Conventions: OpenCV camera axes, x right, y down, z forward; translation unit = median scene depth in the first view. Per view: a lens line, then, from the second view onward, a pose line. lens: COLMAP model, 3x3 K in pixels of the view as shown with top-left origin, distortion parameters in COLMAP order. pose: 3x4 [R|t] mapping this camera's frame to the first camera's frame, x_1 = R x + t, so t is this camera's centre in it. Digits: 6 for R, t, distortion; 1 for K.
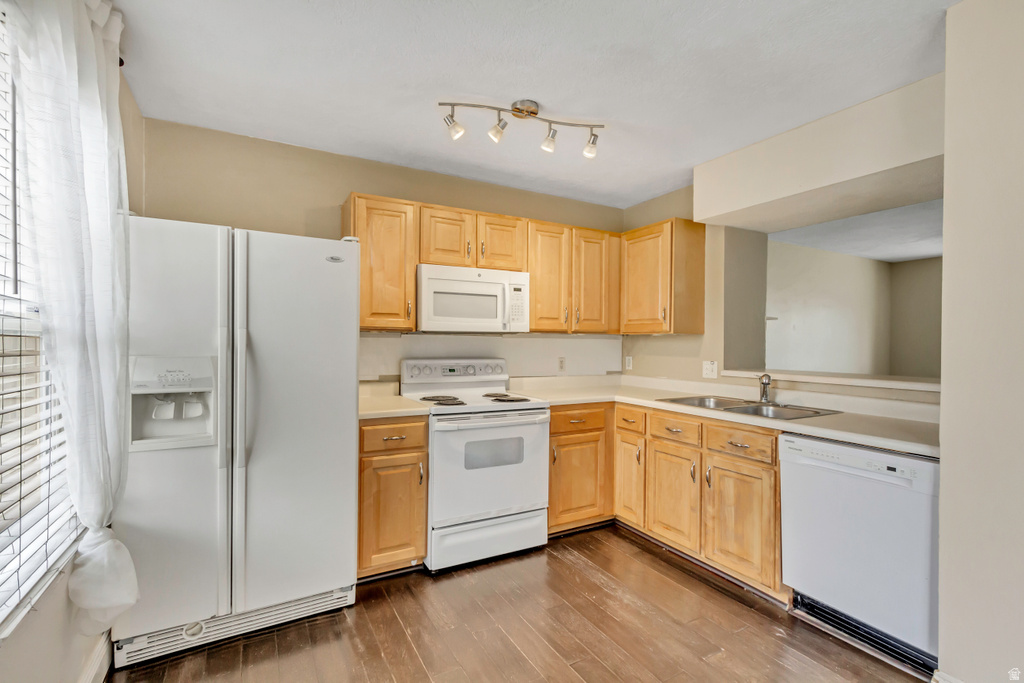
lens RADIAL K [[464.5, 0, 509.5], [0, 464.5, 346.5], [0, 0, 1]] dist [0.012157, -0.003372]
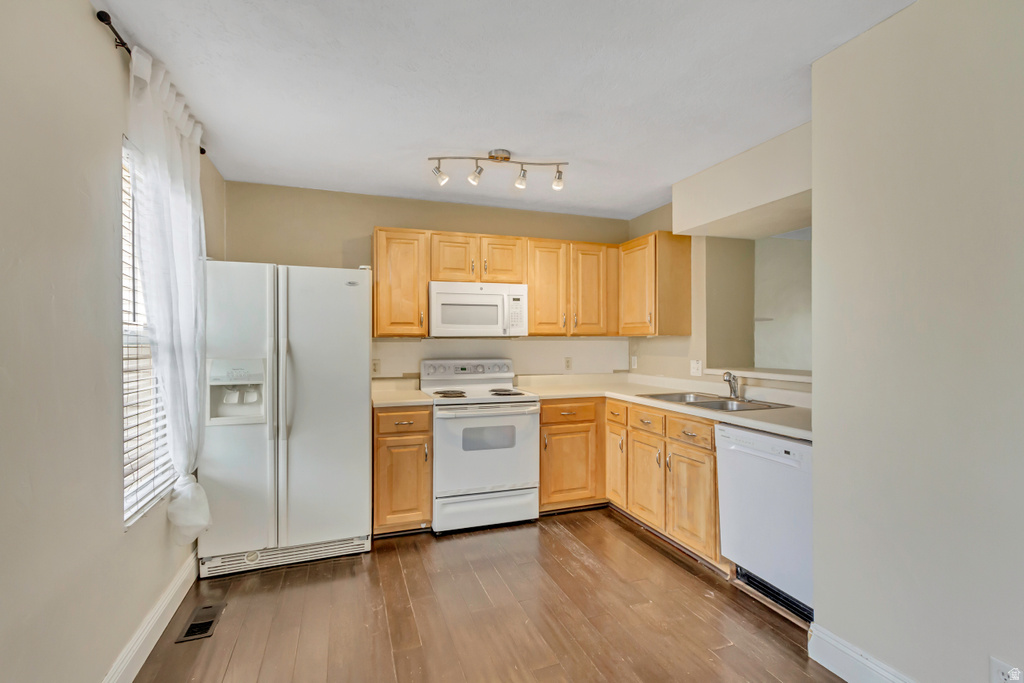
lens RADIAL K [[464.5, 0, 510.4], [0, 464.5, 342.6], [0, 0, 1]] dist [0.012157, -0.003372]
pose [[0.987169, -0.009987, -0.159368, 0.235858], [0.008674, 0.999922, -0.008934, -0.005121], [0.159445, 0.007437, 0.987179, -0.188830]]
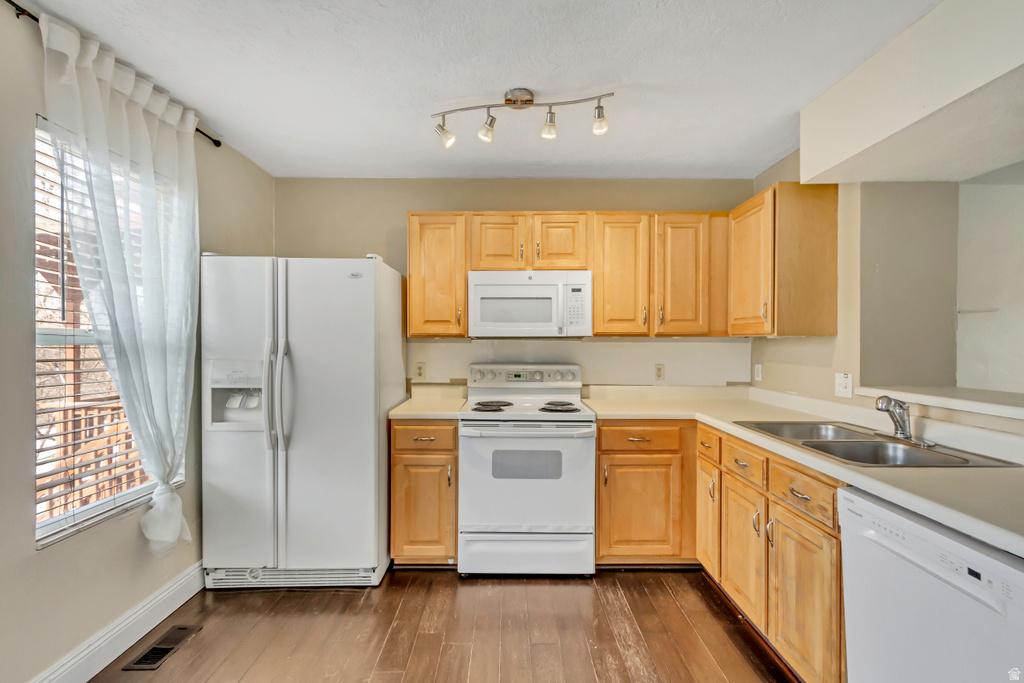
lens RADIAL K [[464.5, 0, 509.8], [0, 464.5, 345.5], [0, 0, 1]] dist [0.012157, -0.003372]
pose [[0.878537, -0.002238, -0.477670, 0.430957], [-0.000353, 0.999986, -0.005334, -0.009986], [0.477675, 0.004855, 0.878523, 0.163114]]
